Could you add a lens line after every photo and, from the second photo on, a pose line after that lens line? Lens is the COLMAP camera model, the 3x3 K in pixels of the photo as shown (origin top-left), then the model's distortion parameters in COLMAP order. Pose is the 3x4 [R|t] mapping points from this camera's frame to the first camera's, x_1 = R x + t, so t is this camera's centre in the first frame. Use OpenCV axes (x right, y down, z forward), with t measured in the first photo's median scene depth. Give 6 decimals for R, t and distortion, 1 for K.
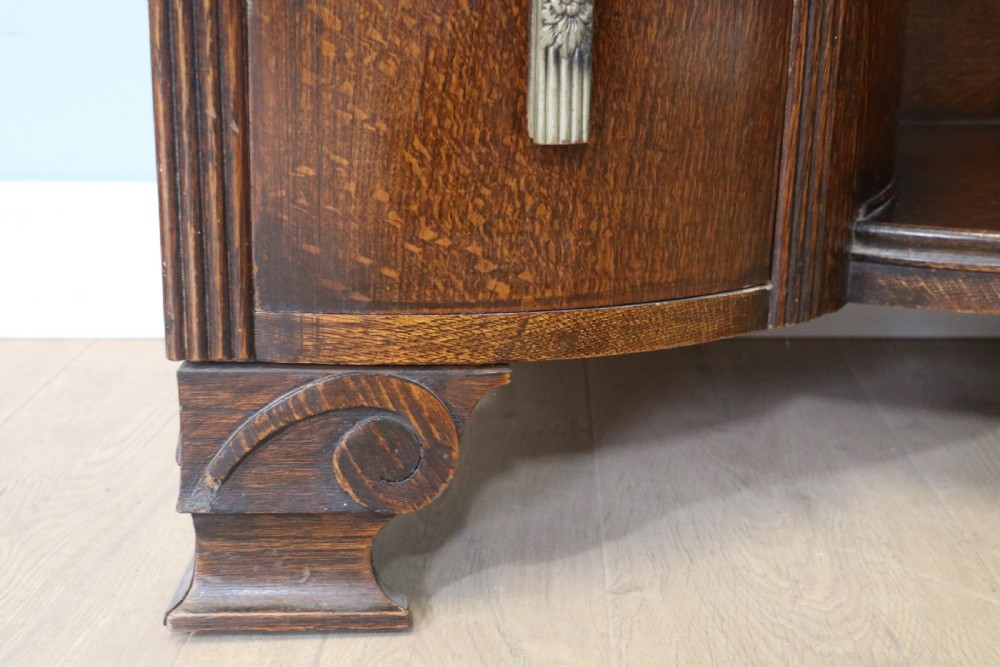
lens RADIAL K [[1434.8, 0, 512.9], [0, 1434.8, 309.8], [0, 0, 1]] dist [0.110599, 0.000000]
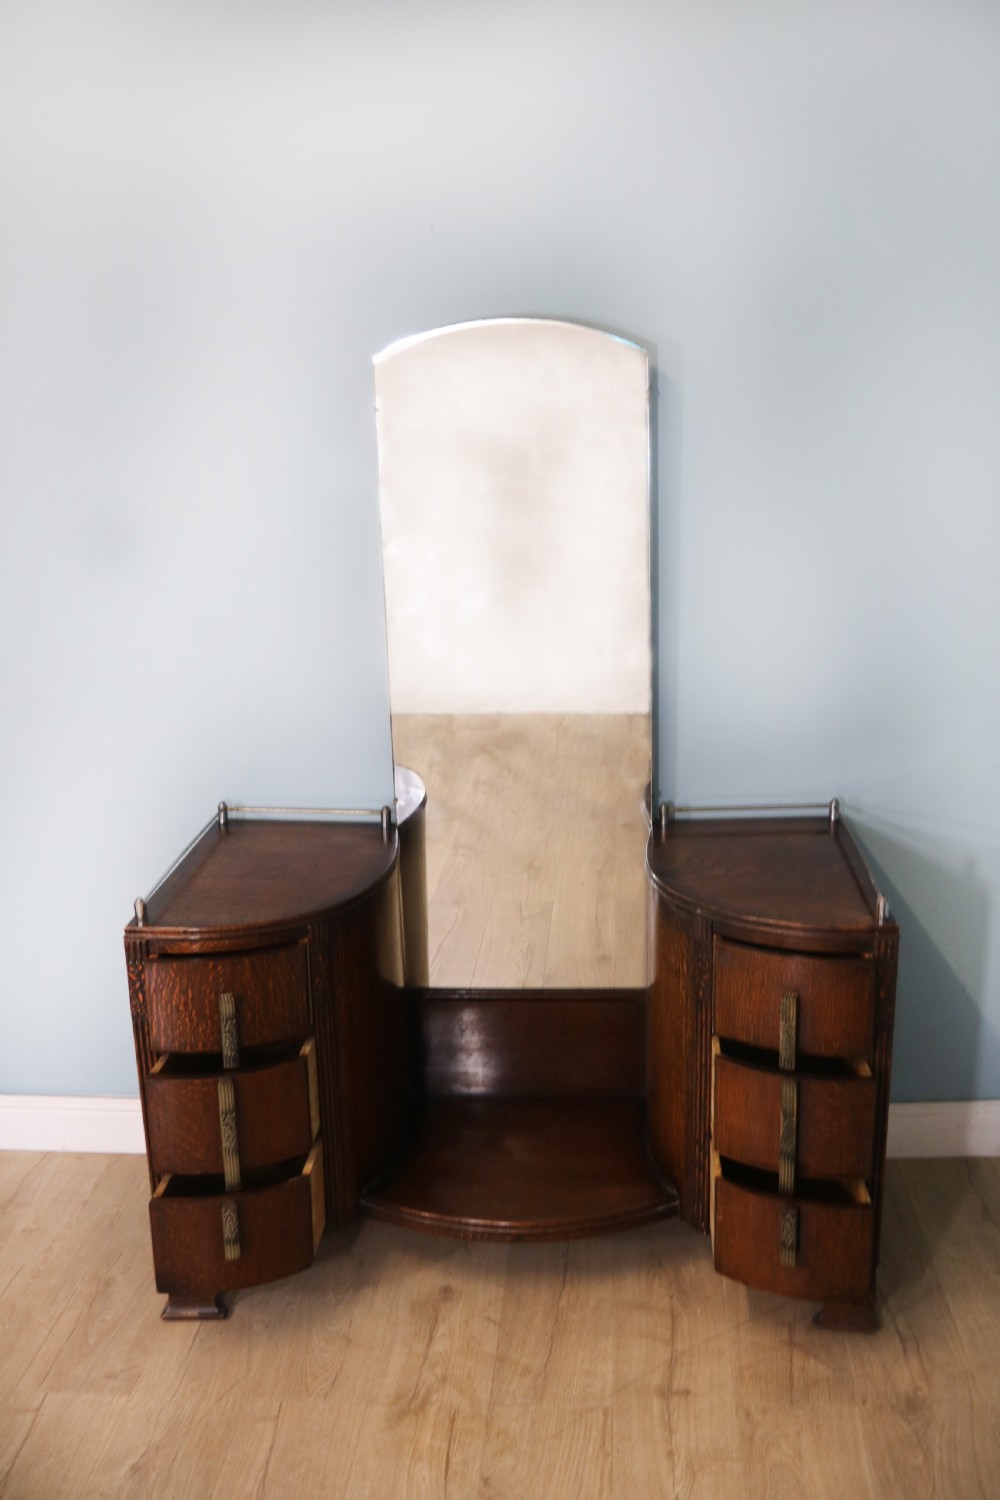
lens RADIAL K [[1245.9, 0, 562.5], [0, 1245.9, 681.8], [0, 0, 1]] dist [-0.159926, 0.095805]
pose [[0.999887, -0.008714, -0.012212, 0.897597], [0.008094, 0.998718, -0.049963, -1.331560], [0.012632, 0.049858, 0.998676, -2.262085]]
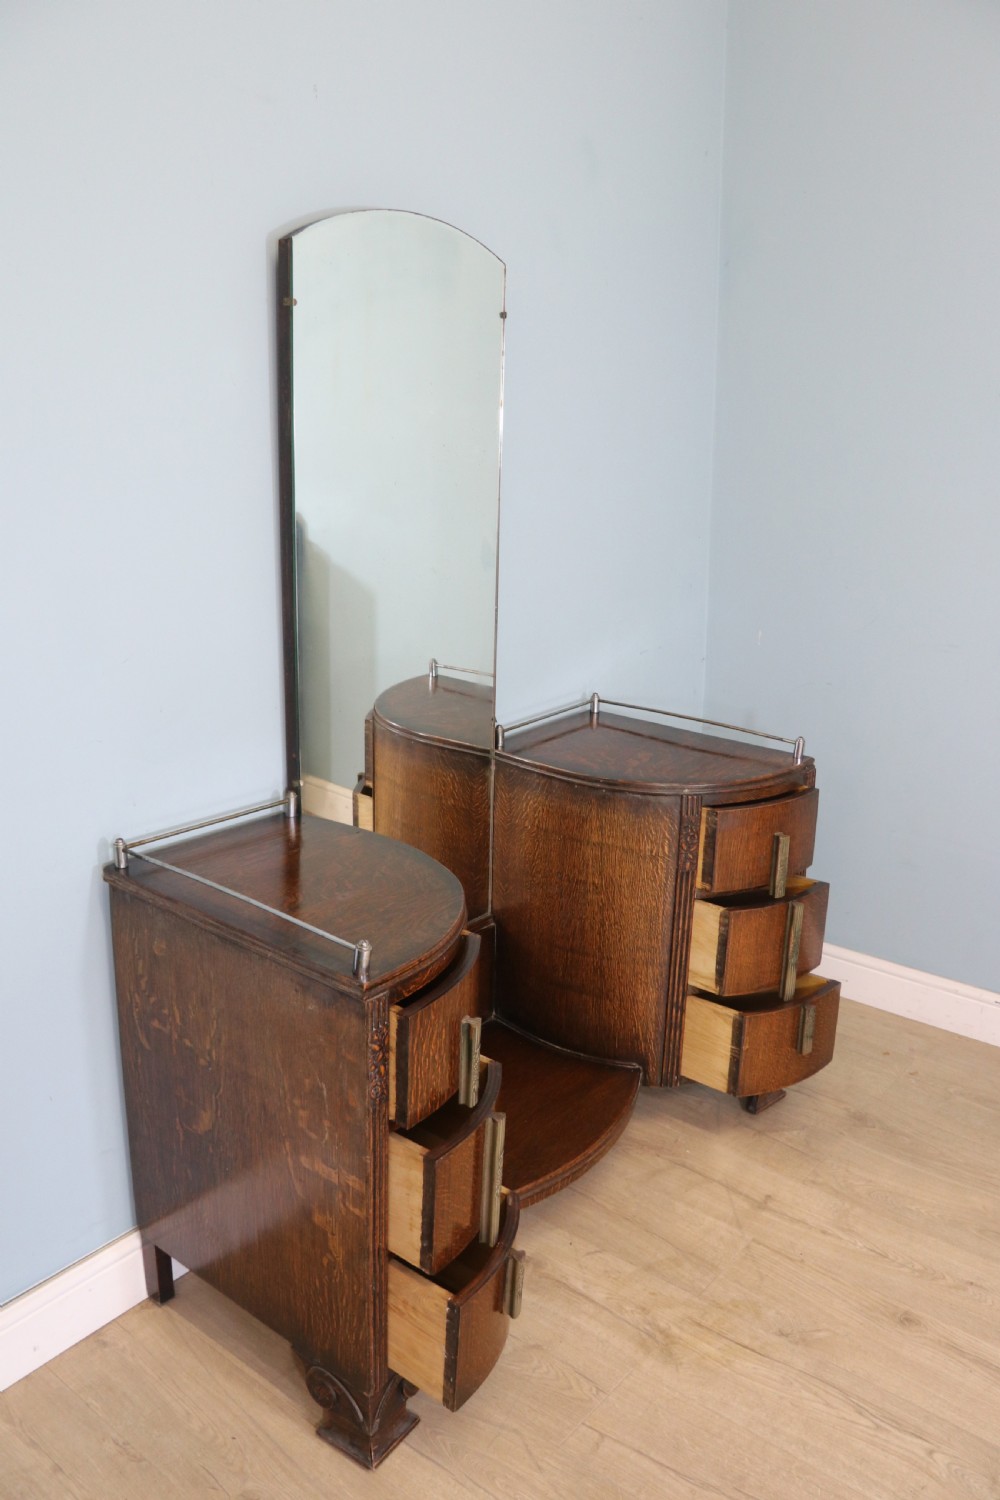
lens RADIAL K [[1185.2, 0, 501.3], [0, 1185.2, 765.6], [0, 0, 1]] dist [-0.159345, 0.083708]
pose [[0.606735, -0.215585, 0.765111, -1.582176], [0.184415, 0.974435, 0.128325, -1.488401], [-0.773216, 0.063239, 0.630982, -0.791969]]
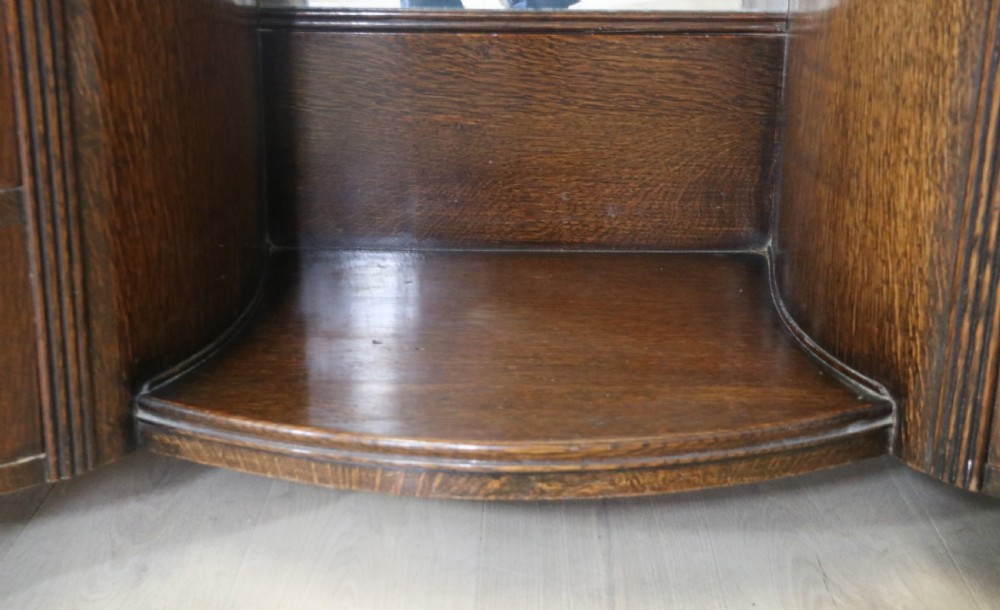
lens RADIAL K [[1392.6, 0, 490.6], [0, 1392.6, 276.7], [0, 0, 1]] dist [0.068654, 0.000000]
pose [[0.999907, 0.012271, 0.005875, 0.684354], [-0.012704, 0.996680, 0.080427, -0.348938], [-0.004869, -0.080494, 0.996743, -0.446210]]
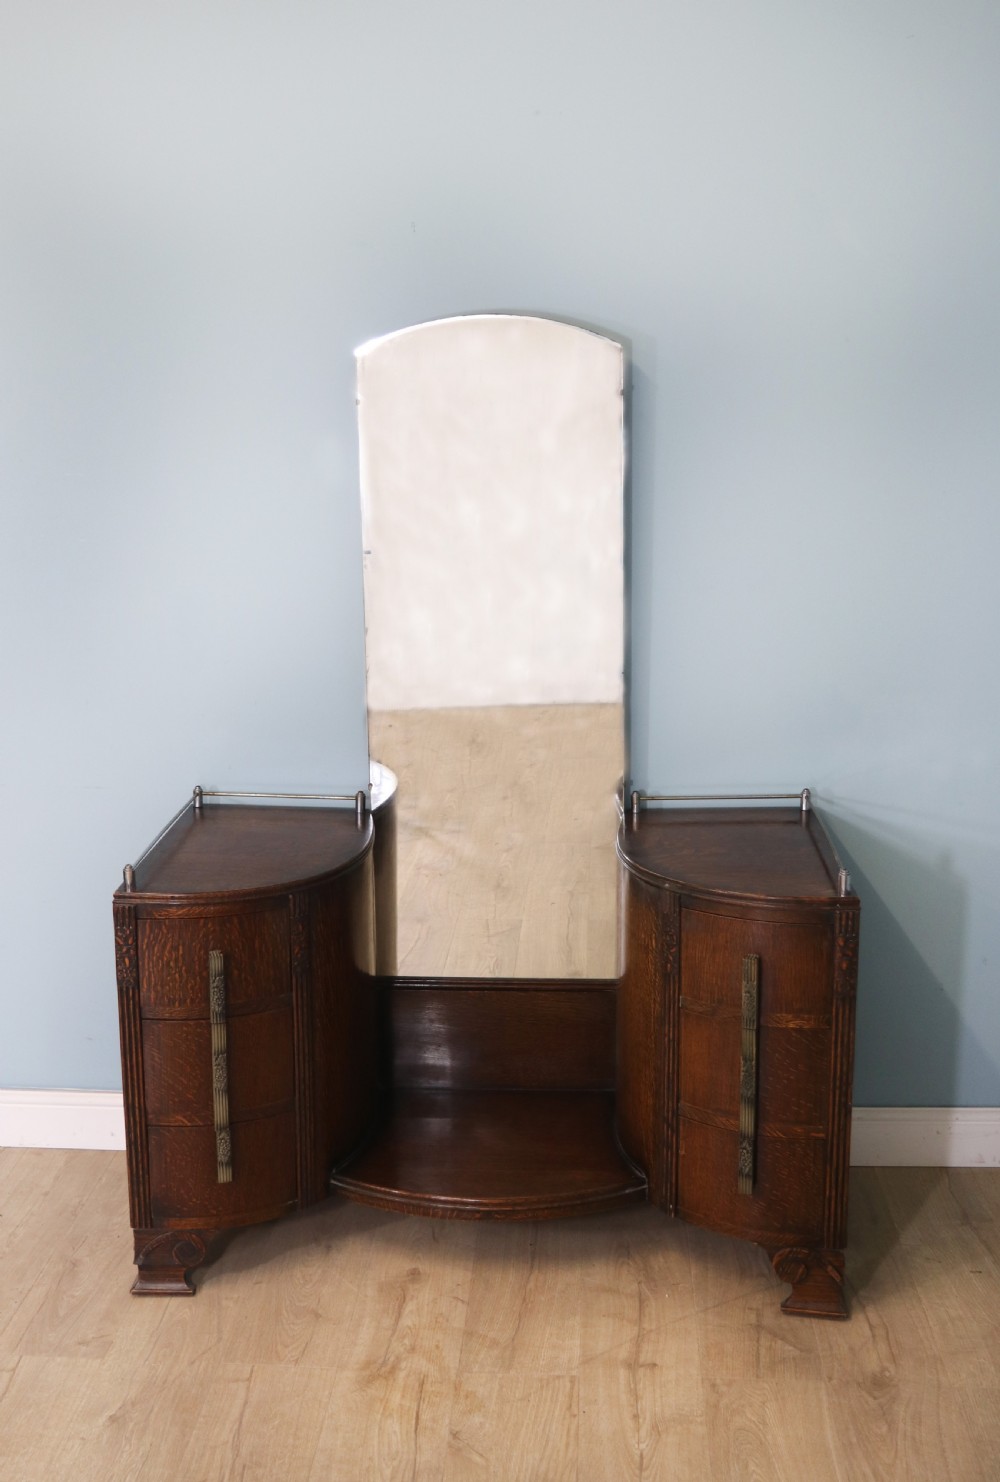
lens RADIAL K [[1441.1, 0, 477.0], [0, 1441.1, 693.3], [0, 0, 1]] dist [-0.062191, 0.000000]
pose [[0.998825, 0.000814, -0.048461, 0.884836], [-0.004103, 0.997690, -0.067804, -1.151238], [0.048294, 0.067923, 0.996521, -2.904399]]
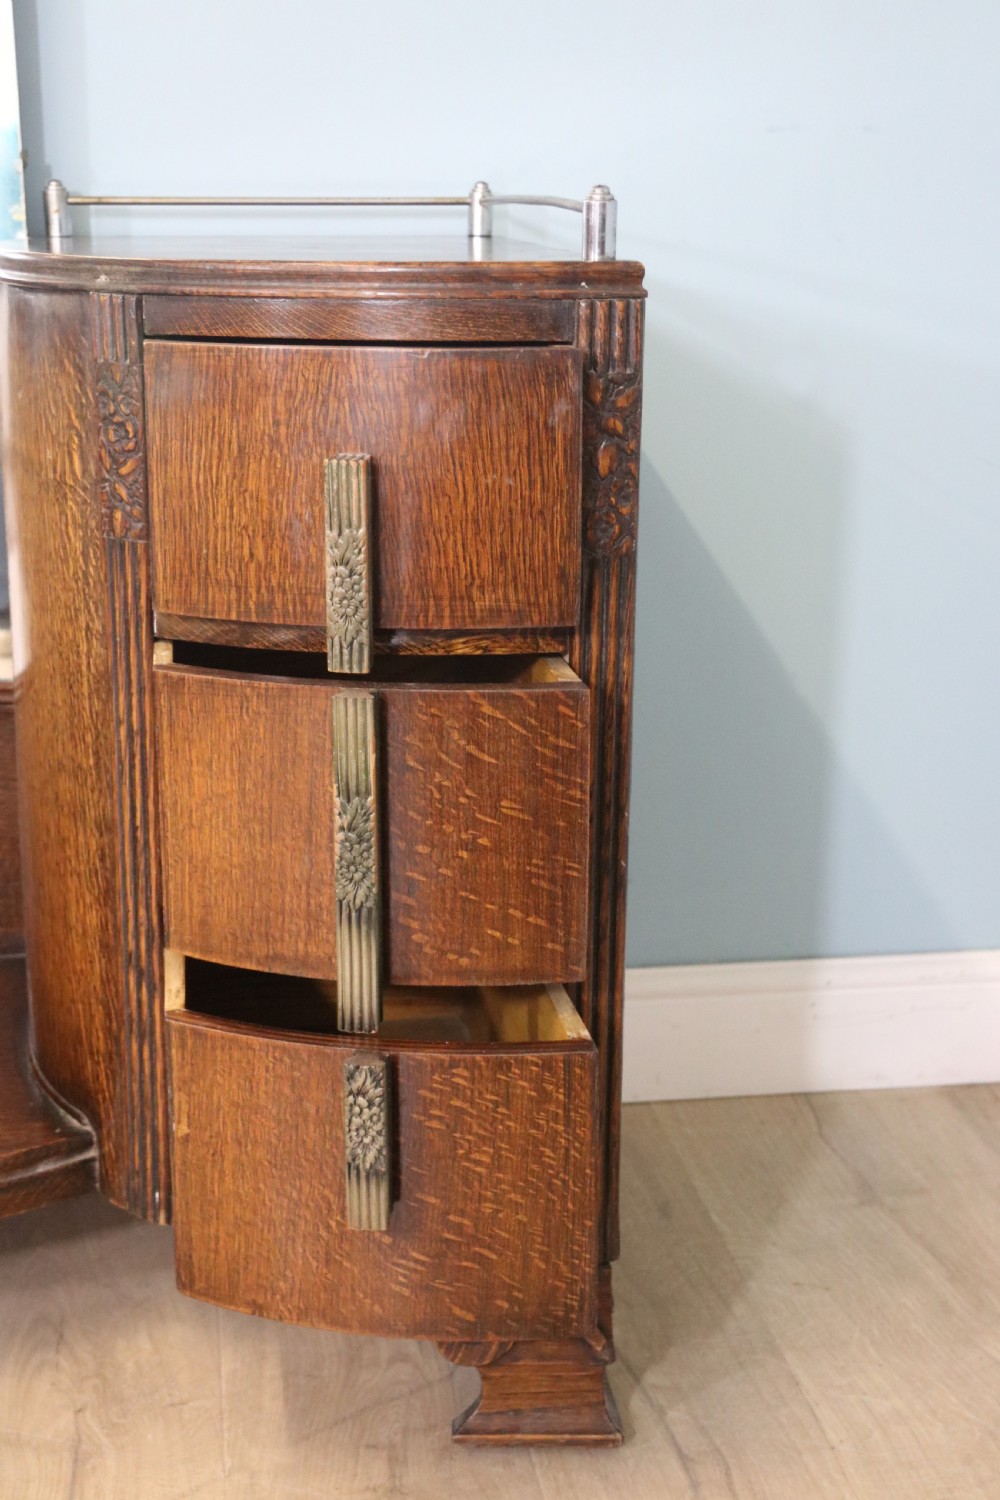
lens RADIAL K [[2061.4, 0, 508.2], [0, 2061.4, 758.1], [0, 0, 1]] dist [0.081296, 0.000000]
pose [[0.981015, -0.029459, 0.191683, 1.183737], [0.028445, 0.999563, 0.008041, -0.478182], [-0.191836, -0.002436, 0.981424, -1.061633]]
